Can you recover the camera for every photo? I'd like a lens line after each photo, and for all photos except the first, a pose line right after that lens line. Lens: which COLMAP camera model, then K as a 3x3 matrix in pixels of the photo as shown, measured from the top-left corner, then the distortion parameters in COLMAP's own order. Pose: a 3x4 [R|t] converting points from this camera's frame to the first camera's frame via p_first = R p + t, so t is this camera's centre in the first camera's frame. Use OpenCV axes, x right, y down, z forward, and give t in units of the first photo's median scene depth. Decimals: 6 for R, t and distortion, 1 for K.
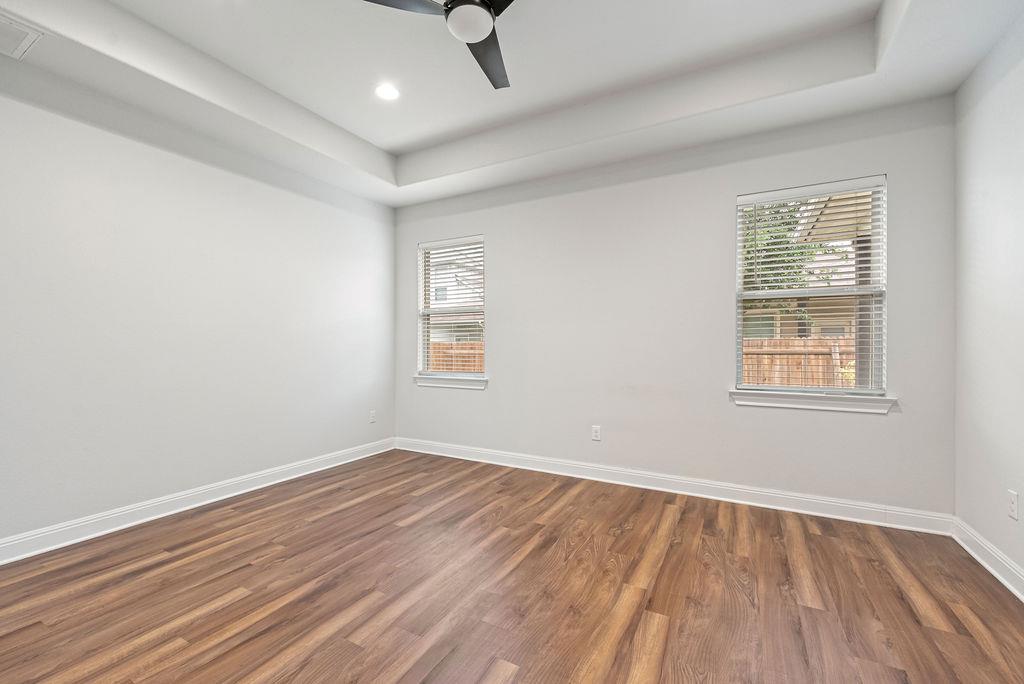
lens RADIAL K [[421.1, 0, 510.8], [0, 421.1, 343.1], [0, 0, 1]] dist [-0.011481, 0.000180]
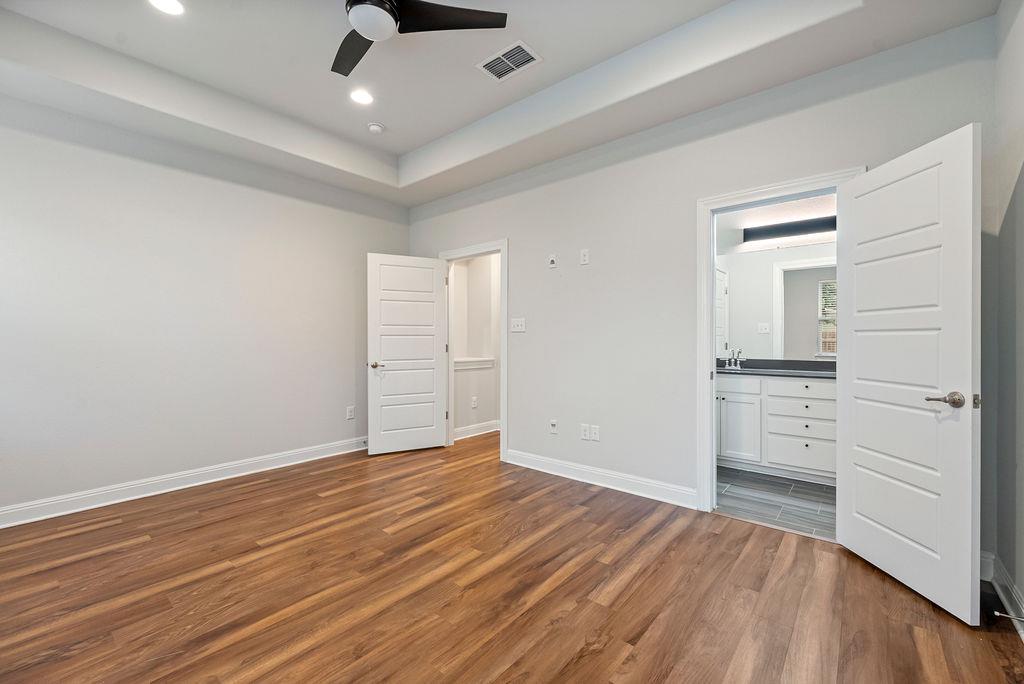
lens RADIAL K [[421.1, 0, 509.8], [0, 421.1, 344.2], [0, 0, 1]] dist [-0.011481, 0.000180]
pose [[-0.979603, -0.000953, 0.200939, -0.642188], [-0.000484, 0.999997, 0.002388, 0.015562], [-0.200941, 0.002242, -0.979601, 1.986416]]
